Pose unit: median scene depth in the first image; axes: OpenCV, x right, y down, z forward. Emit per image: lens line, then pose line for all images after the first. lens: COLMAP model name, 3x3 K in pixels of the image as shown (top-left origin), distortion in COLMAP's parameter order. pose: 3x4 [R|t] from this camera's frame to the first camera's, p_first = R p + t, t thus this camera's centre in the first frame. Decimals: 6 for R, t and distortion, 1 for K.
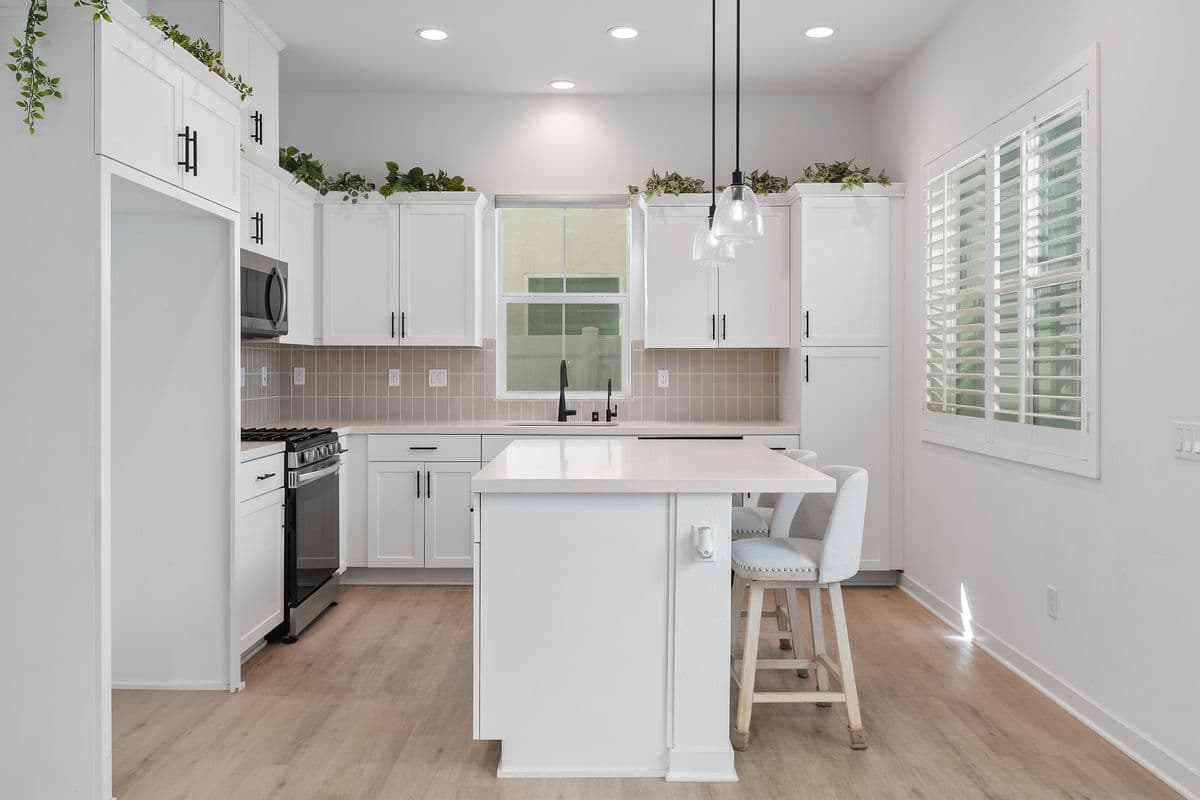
lens RADIAL K [[946.5, 0, 599.6], [0, 946.5, 364.7], [0, 0, 1]] dist [0.004845, 0.003520]
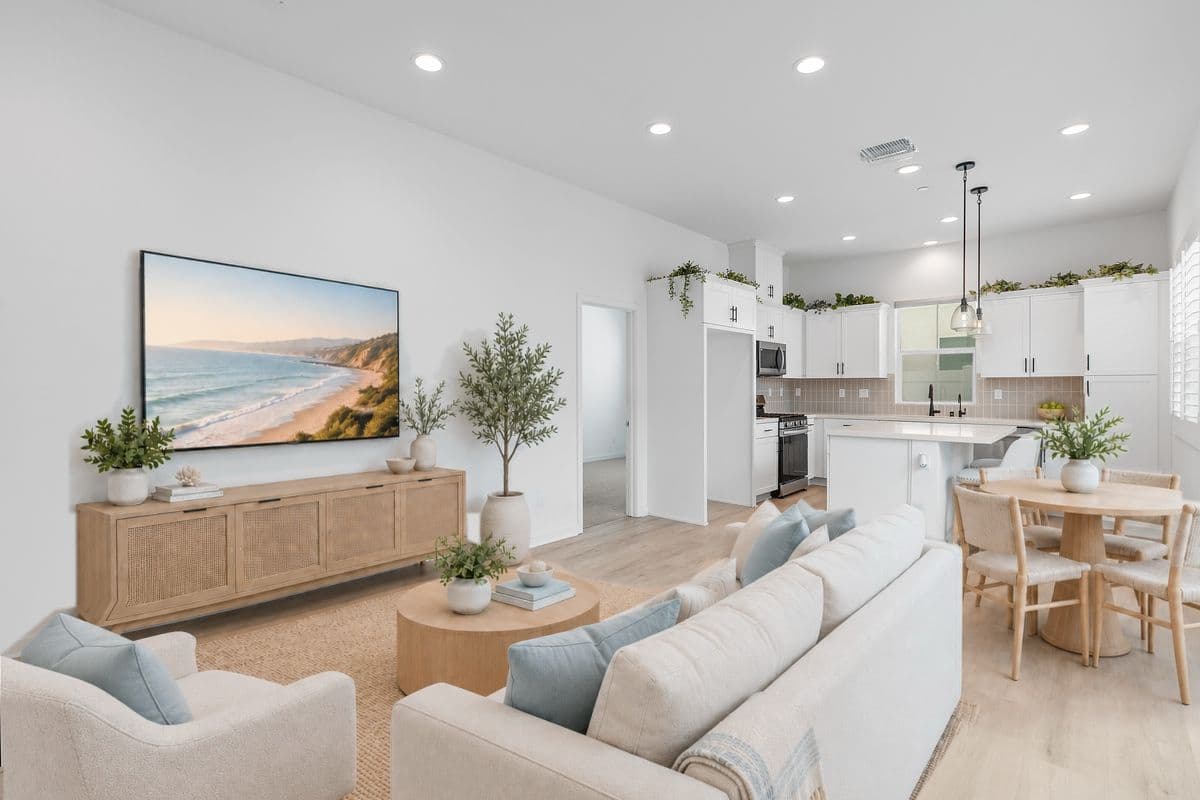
lens RADIAL K [[546.7, 0, 594.1], [0, 546.7, 393.8], [0, 0, 1]] dist [0.003081, -0.000227]
pose [[0.733169, 0.006796, -0.680013, 0.225327], [0.002484, 0.999917, 0.012671, -0.001480], [0.680042, -0.010979, 0.733091, -0.299634]]
